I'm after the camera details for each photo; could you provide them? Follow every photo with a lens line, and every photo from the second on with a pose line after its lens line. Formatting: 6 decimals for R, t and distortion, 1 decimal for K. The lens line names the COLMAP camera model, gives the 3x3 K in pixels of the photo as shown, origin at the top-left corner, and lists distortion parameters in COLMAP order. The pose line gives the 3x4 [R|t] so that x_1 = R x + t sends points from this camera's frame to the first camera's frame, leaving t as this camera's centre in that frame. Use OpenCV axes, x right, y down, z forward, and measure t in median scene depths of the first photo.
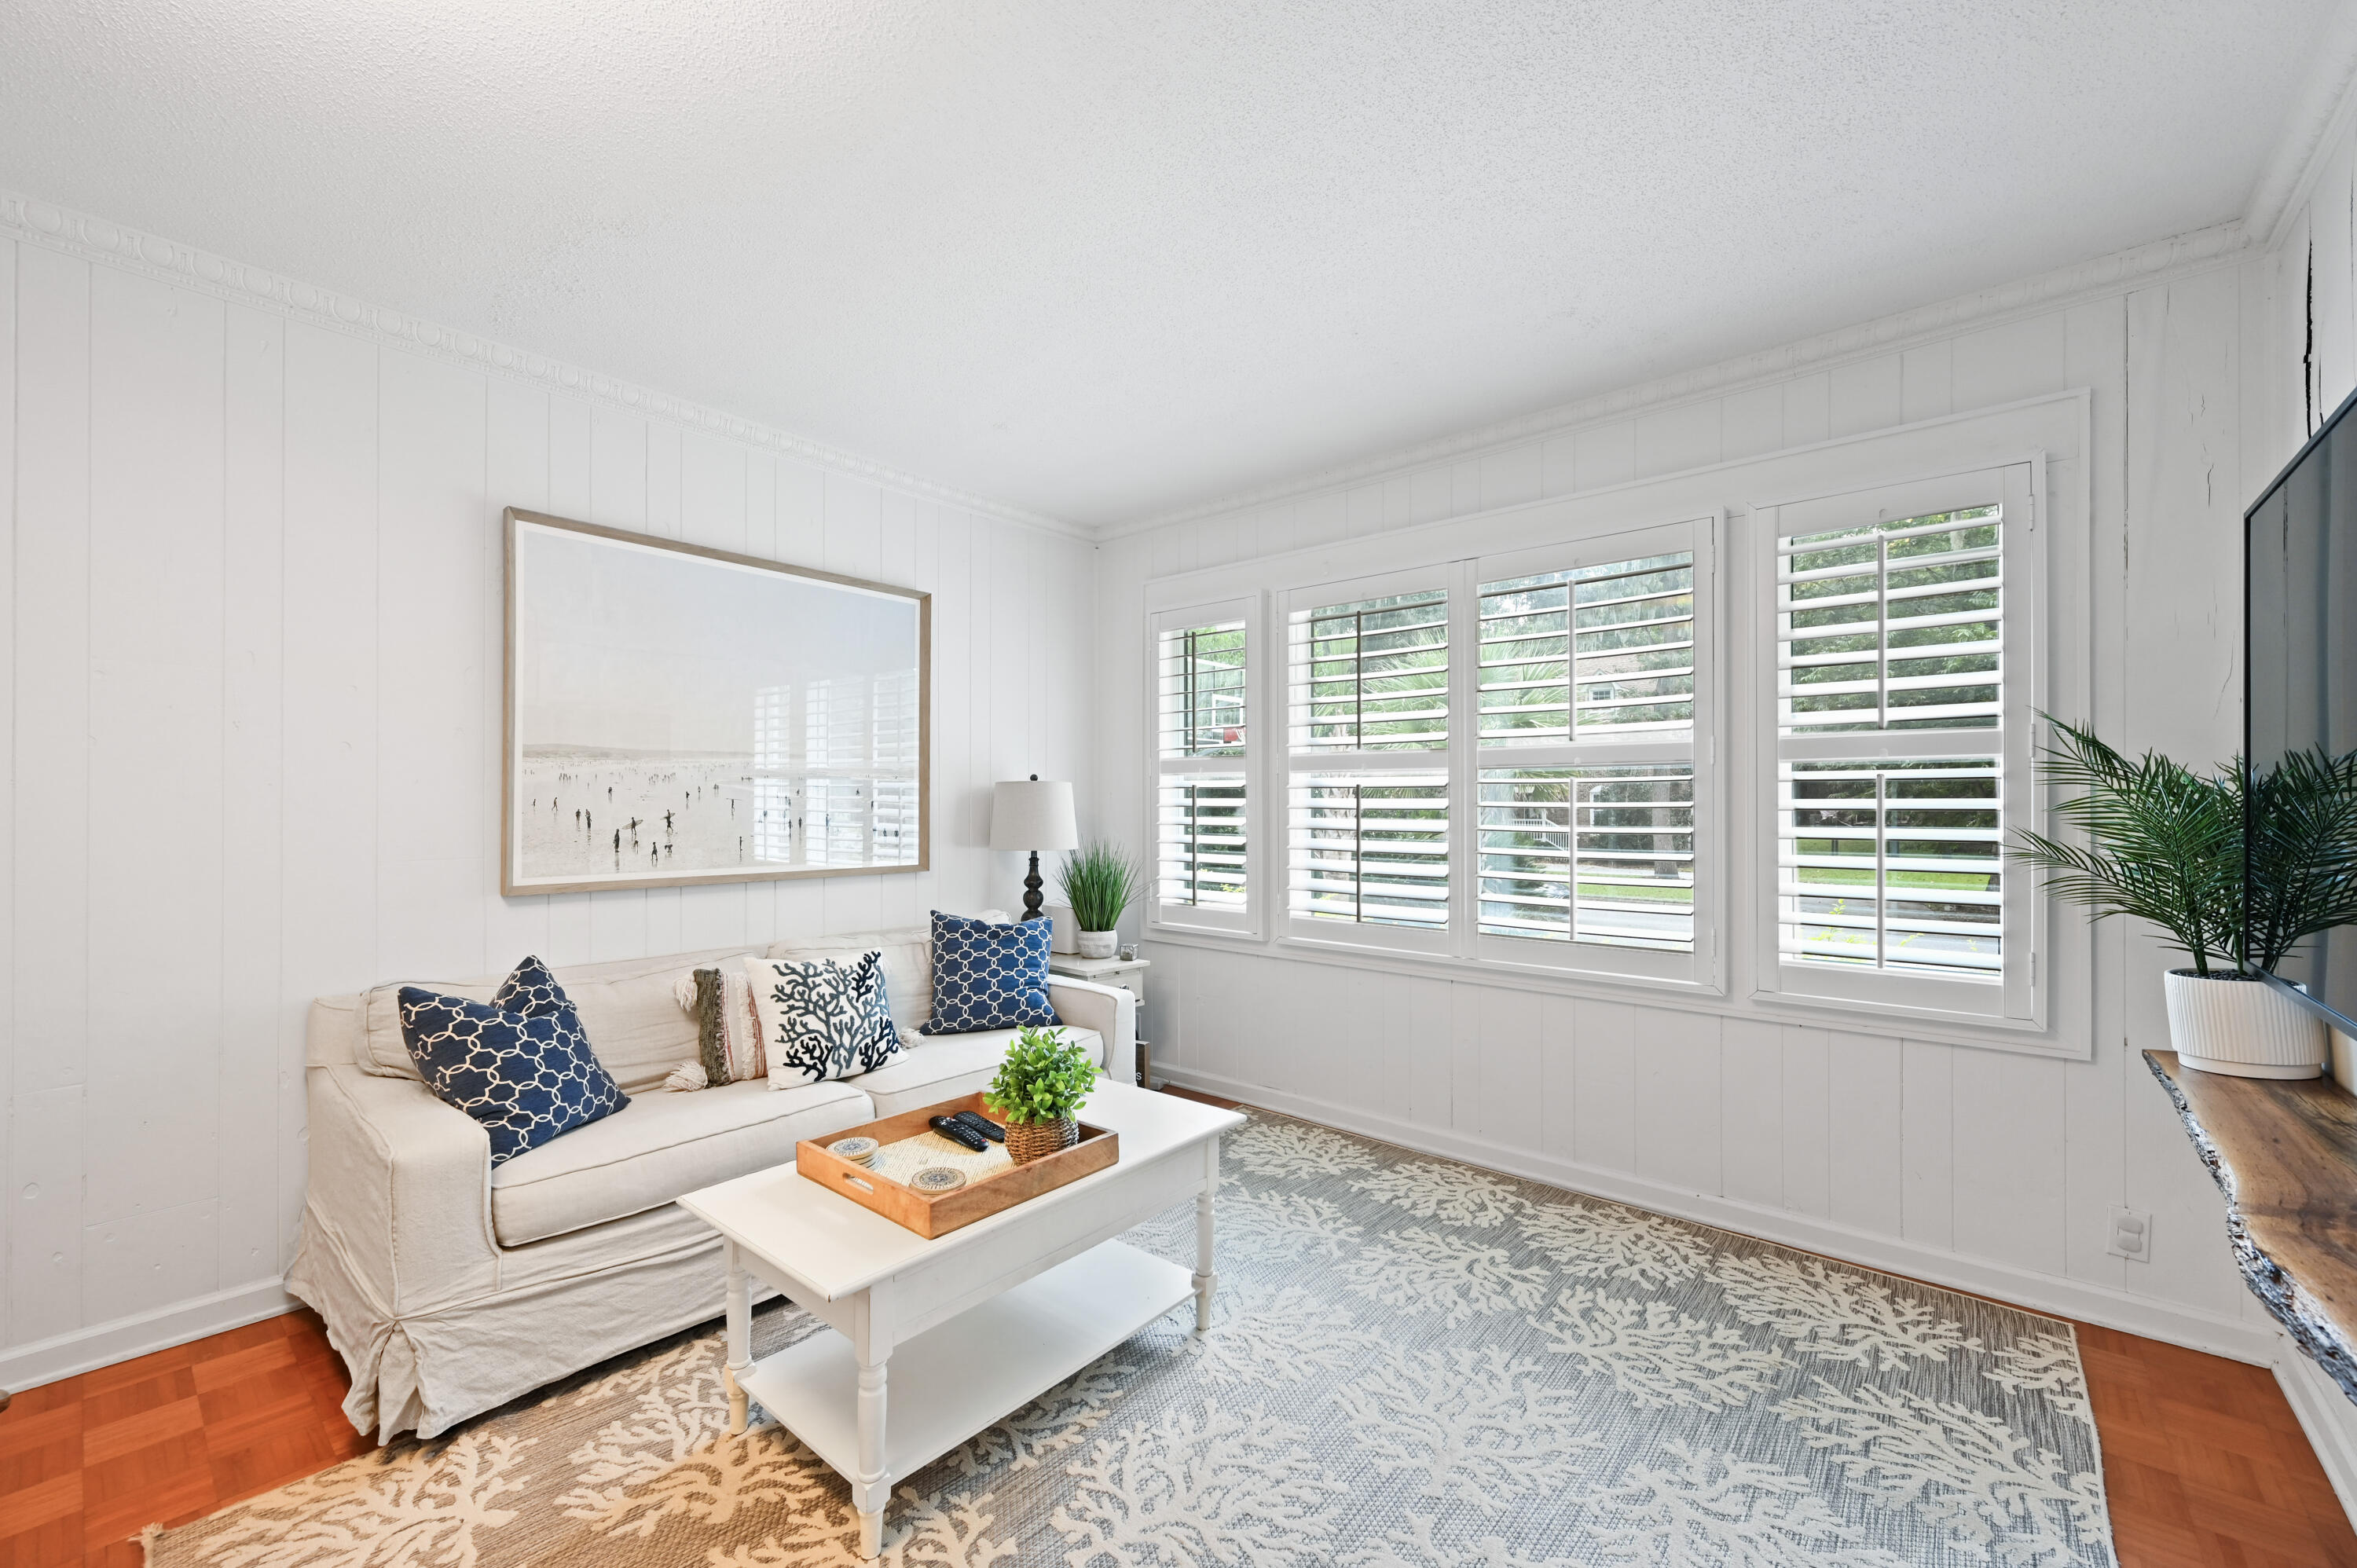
lens RADIAL K [[950.3, 0, 1182.8], [0, 950.3, 796.6], [0, 0, 1]] dist [0.000104, 0.000110]
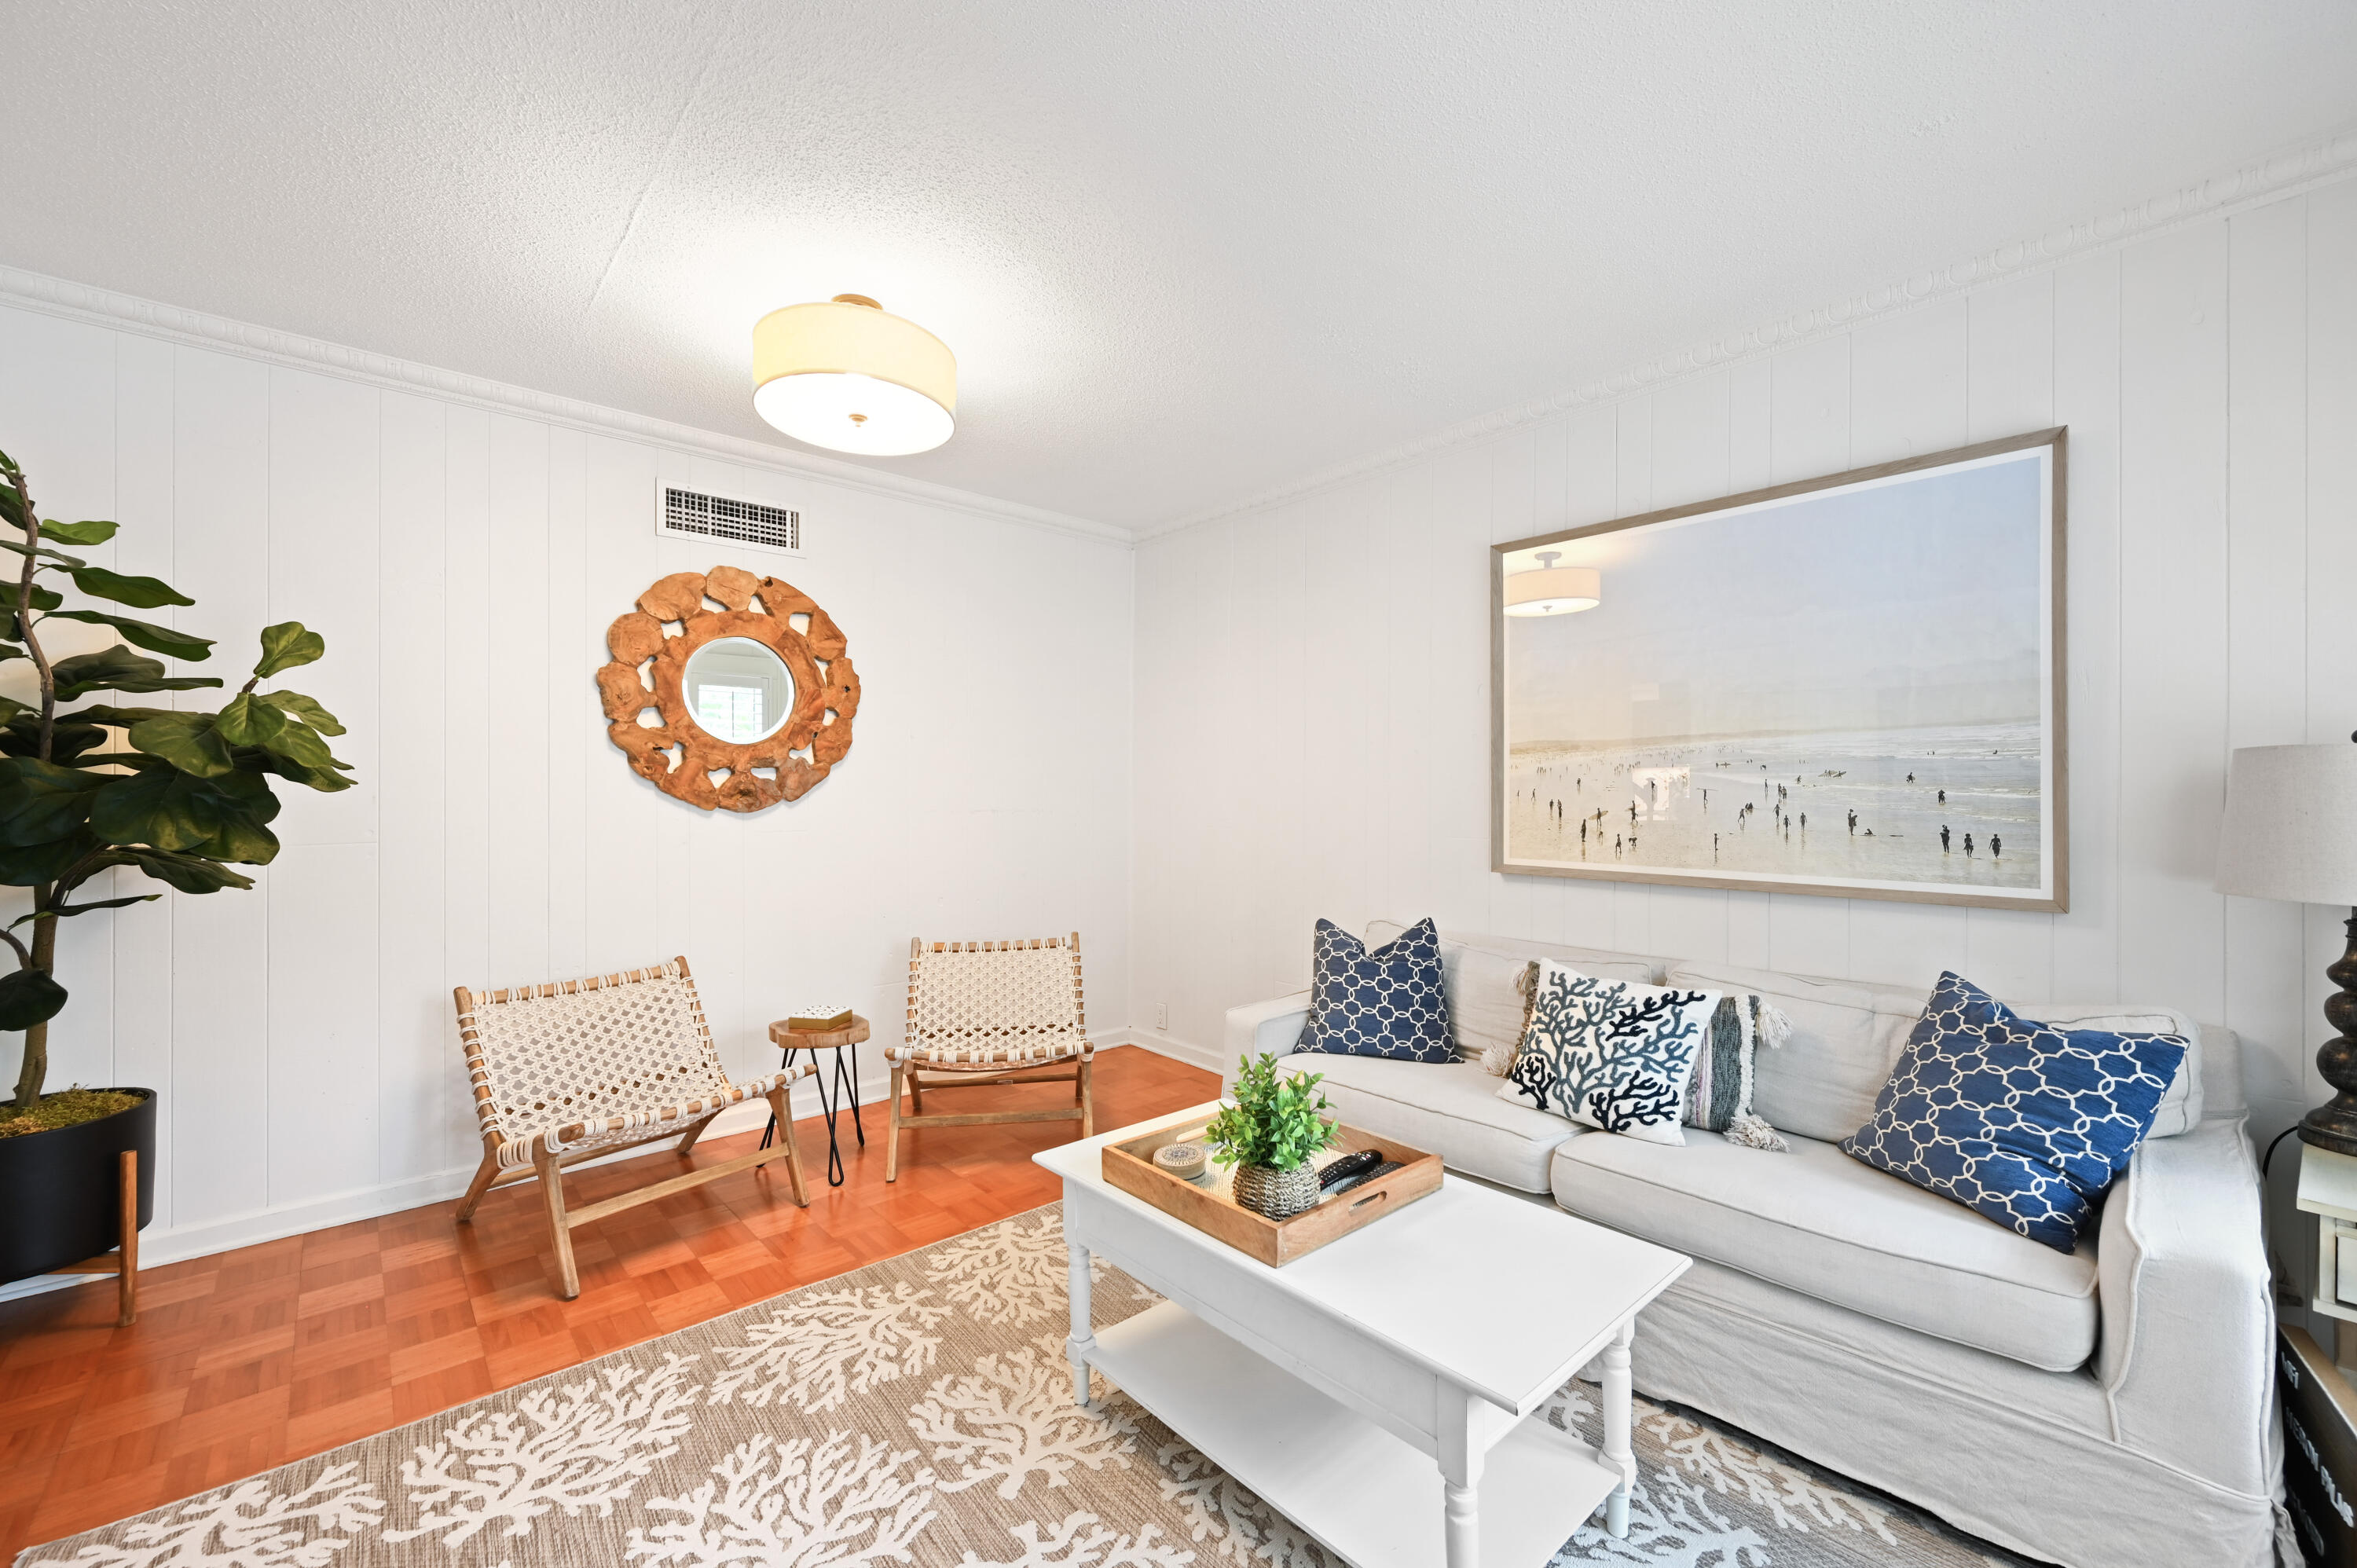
lens RADIAL K [[950.3, 0, 1186.4], [0, 950.3, 789.7], [0, 0, 1]] dist [0.000104, 0.000110]
pose [[-0.152129, -0.005929, -0.988343, 0.518391], [0.003989, 0.999970, -0.006613, 0.007958], [0.988353, -0.004949, -0.152101, 0.786281]]
